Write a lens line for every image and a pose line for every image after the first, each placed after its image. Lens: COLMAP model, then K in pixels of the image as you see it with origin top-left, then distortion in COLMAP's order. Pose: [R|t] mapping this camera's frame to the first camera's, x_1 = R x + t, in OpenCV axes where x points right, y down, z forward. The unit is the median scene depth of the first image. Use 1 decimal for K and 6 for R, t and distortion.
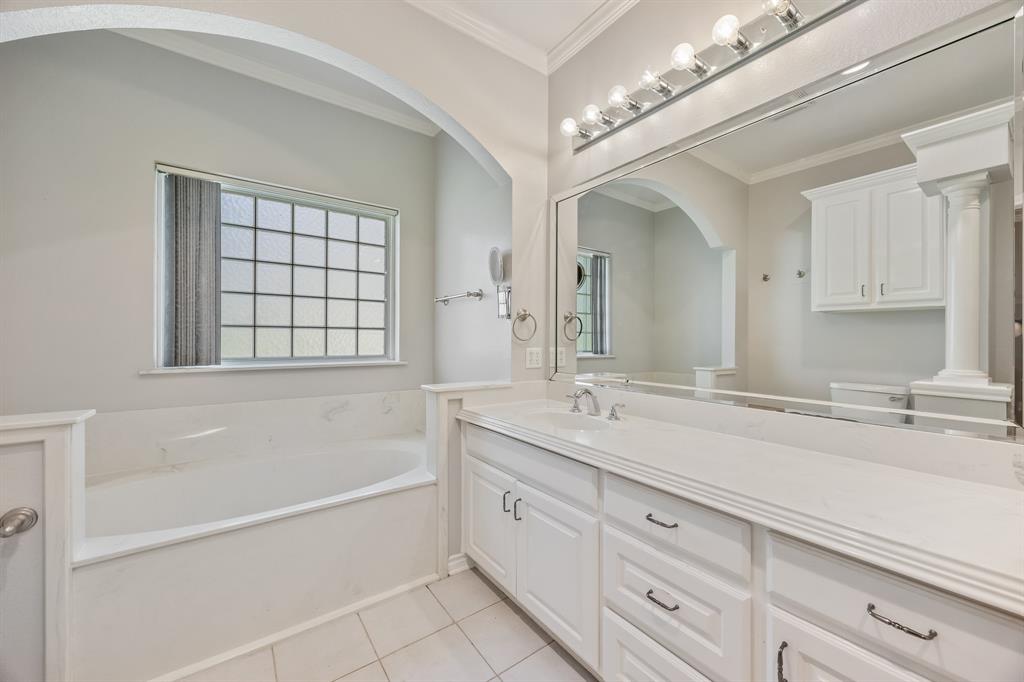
lens RADIAL K [[392.9, 0, 519.1], [0, 392.9, 341.0], [0, 0, 1]] dist [-0.002421, -0.000442]
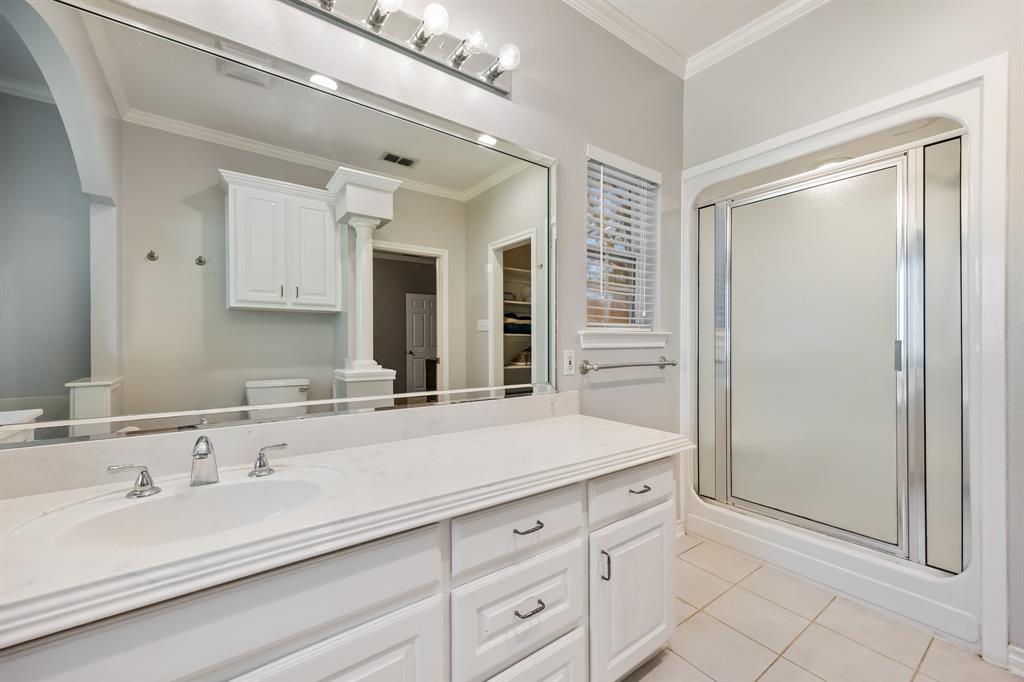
lens RADIAL K [[413.6, 0, 522.5], [0, 413.6, 340.3], [0, 0, 1]] dist [0.001438, 0.000110]
pose [[-0.010511, -0.006992, 0.999920, -0.291536], [0.000755, 0.999975, 0.007000, -0.004847], [-0.999944, 0.000829, -0.010505, 0.458728]]
